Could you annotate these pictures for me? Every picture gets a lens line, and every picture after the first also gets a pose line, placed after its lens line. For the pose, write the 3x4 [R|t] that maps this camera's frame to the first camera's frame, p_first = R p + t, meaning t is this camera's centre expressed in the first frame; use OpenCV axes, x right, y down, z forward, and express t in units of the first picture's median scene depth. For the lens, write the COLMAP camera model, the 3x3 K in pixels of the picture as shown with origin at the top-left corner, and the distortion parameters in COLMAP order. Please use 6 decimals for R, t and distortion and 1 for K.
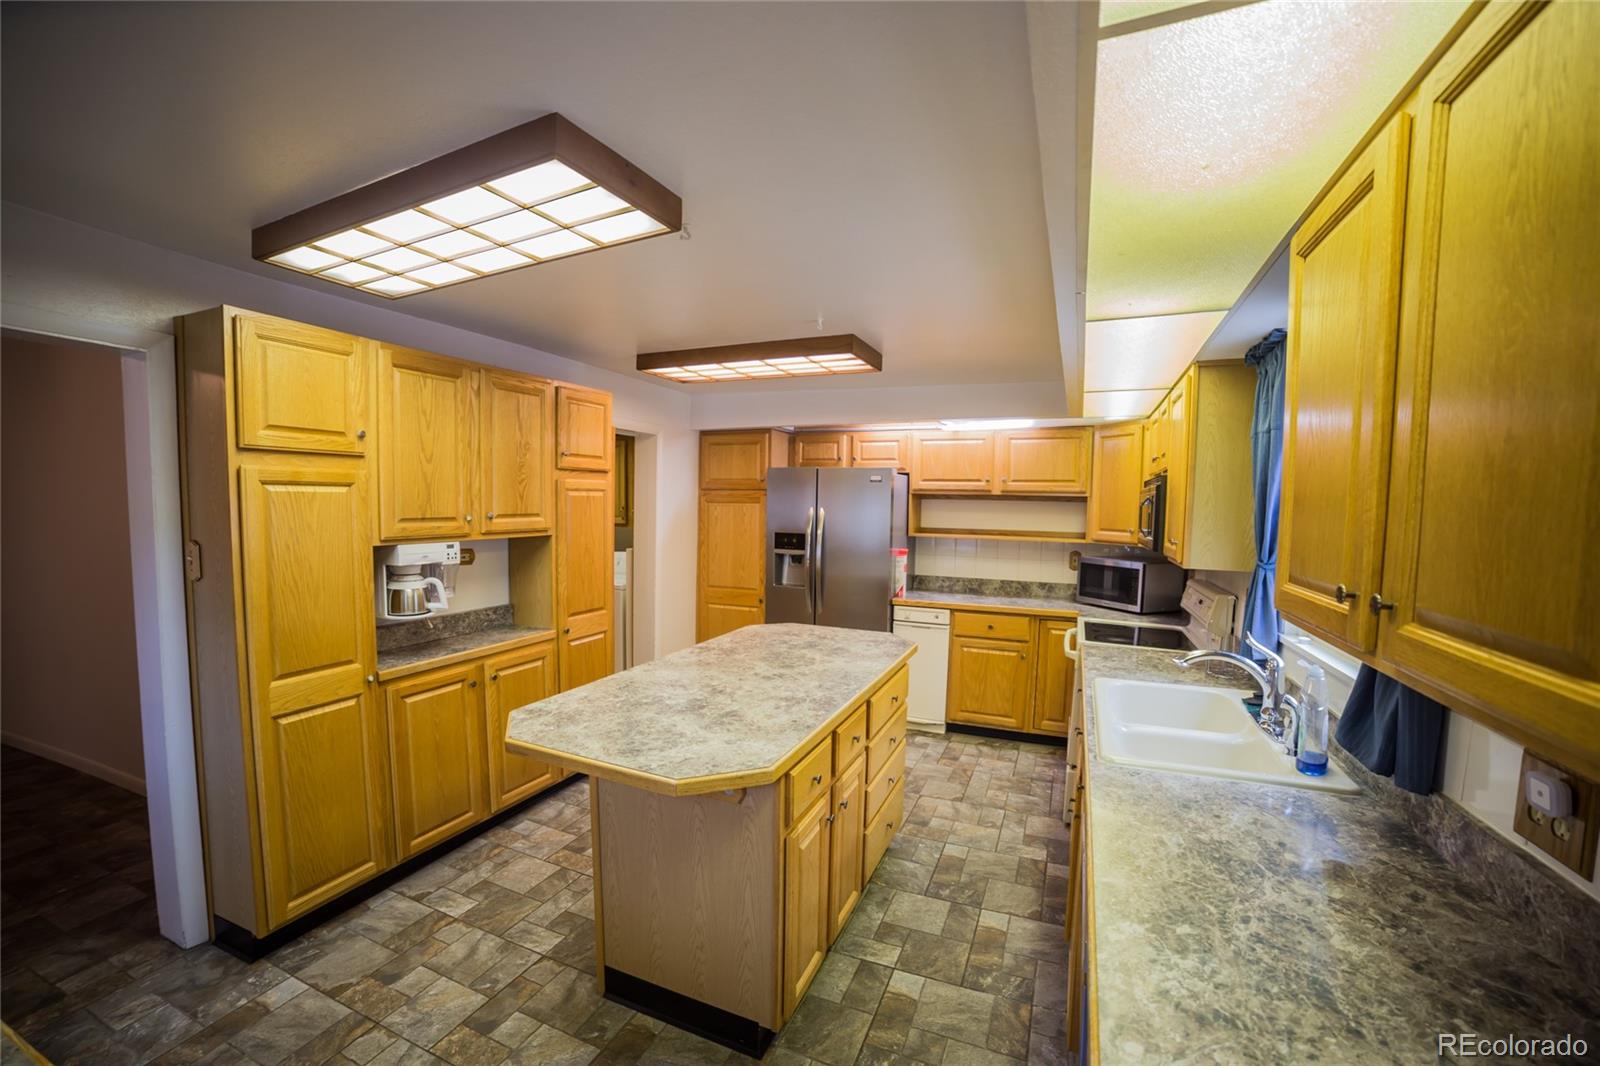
lens RADIAL K [[642.1, 0, 799.9], [0, 642.1, 549.0], [0, 0, 1]] dist [-0.110429, 0.036639]
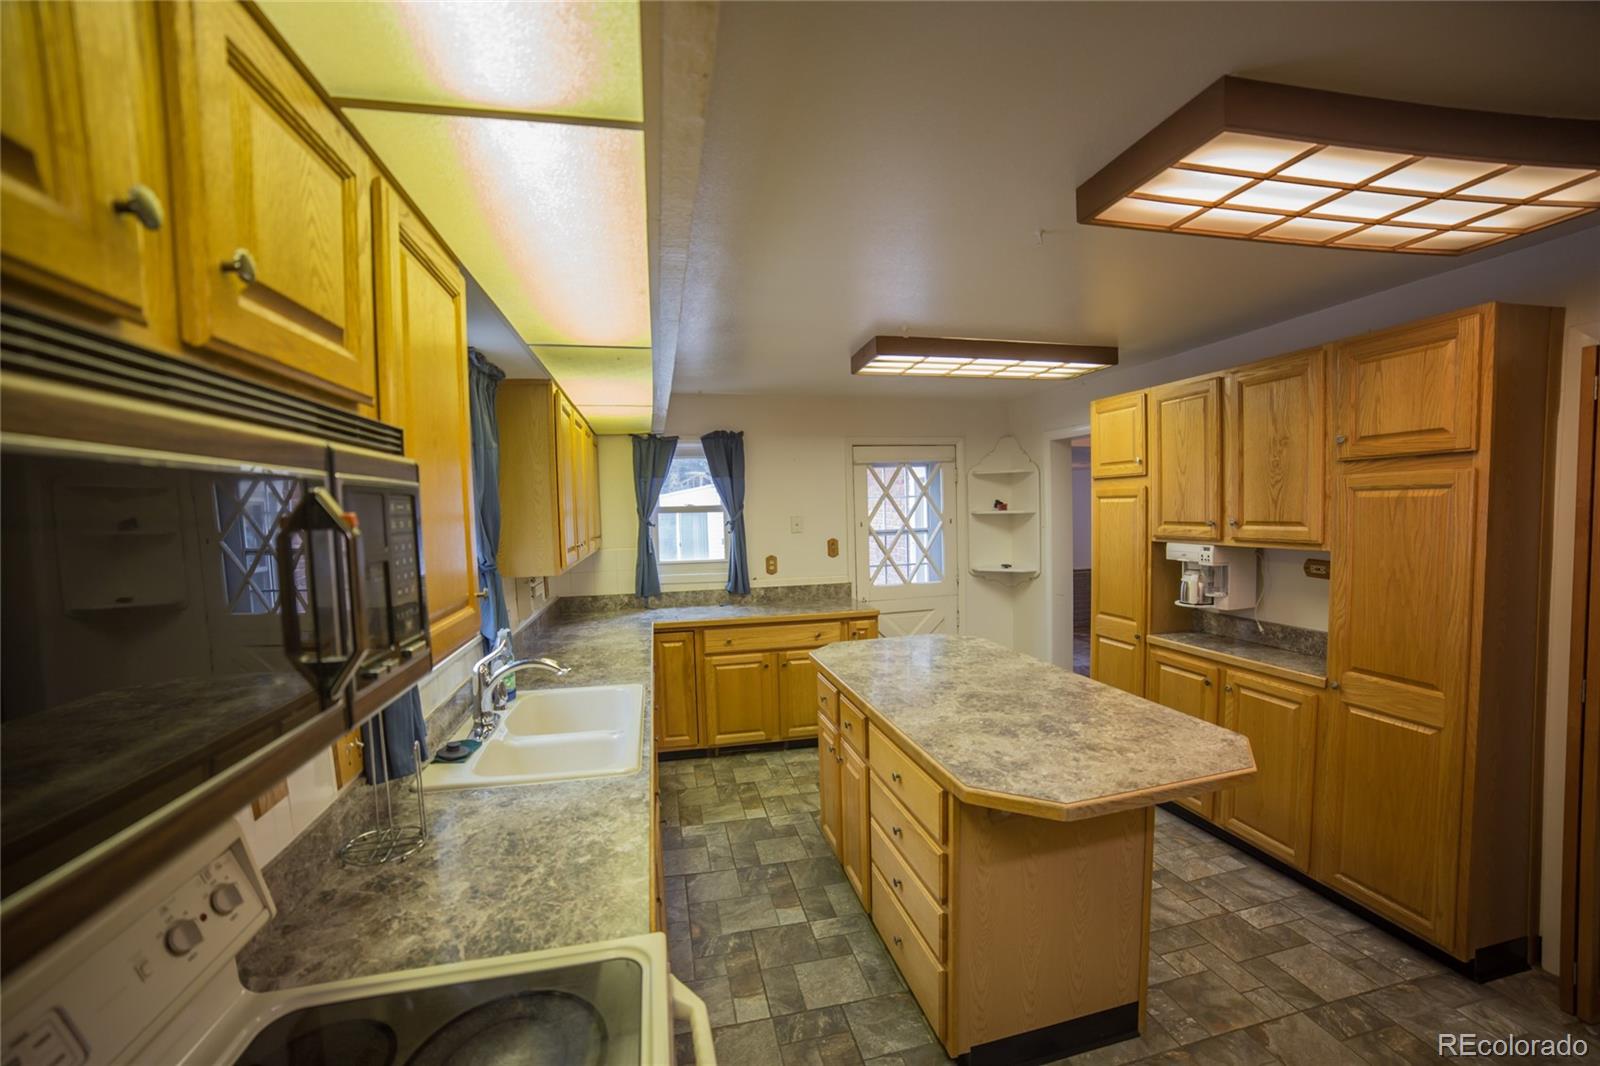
lens RADIAL K [[642.1, 0, 799.9], [0, 642.1, 549.0], [0, 0, 1]] dist [-0.110429, 0.036639]
pose [[-0.806660, 0.042341, -0.589497, 0.638799], [-0.029317, 0.993336, 0.111464, -0.102643], [0.590288, 0.107196, -0.800043, 1.438622]]
